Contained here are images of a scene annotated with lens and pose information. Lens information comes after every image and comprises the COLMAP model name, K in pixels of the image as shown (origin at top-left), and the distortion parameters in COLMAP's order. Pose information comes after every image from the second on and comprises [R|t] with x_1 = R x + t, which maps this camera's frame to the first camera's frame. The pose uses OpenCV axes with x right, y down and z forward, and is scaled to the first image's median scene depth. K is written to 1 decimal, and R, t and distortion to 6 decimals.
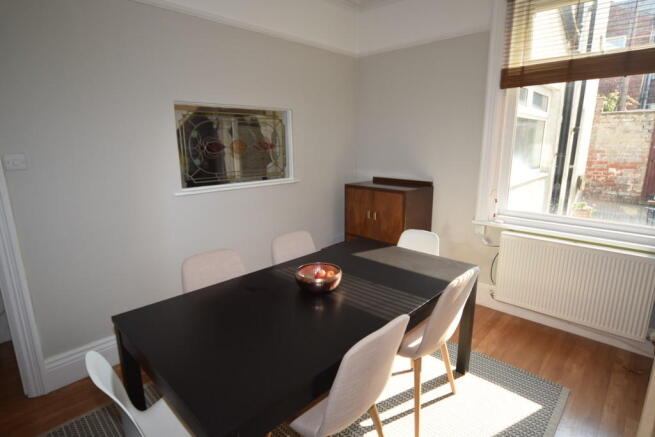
lens RADIAL K [[346.9, 0, 327.8], [0, 346.9, 218.4], [0, 0, 1]] dist [-0.009557, 0.000802]
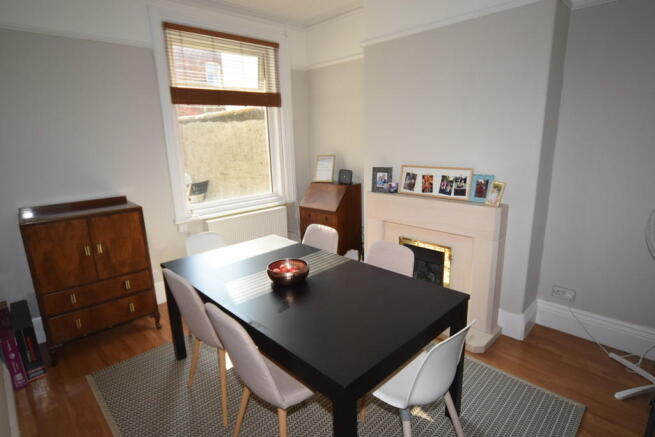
lens RADIAL K [[346.9, 0, 328.0], [0, 346.9, 219.0], [0, 0, 1]] dist [-0.009557, 0.000802]
pose [[0.023723, -0.214769, 0.976377, -0.697674], [0.252131, 0.946366, 0.202042, -0.114906], [-0.967402, 0.241382, 0.076601, 0.506131]]
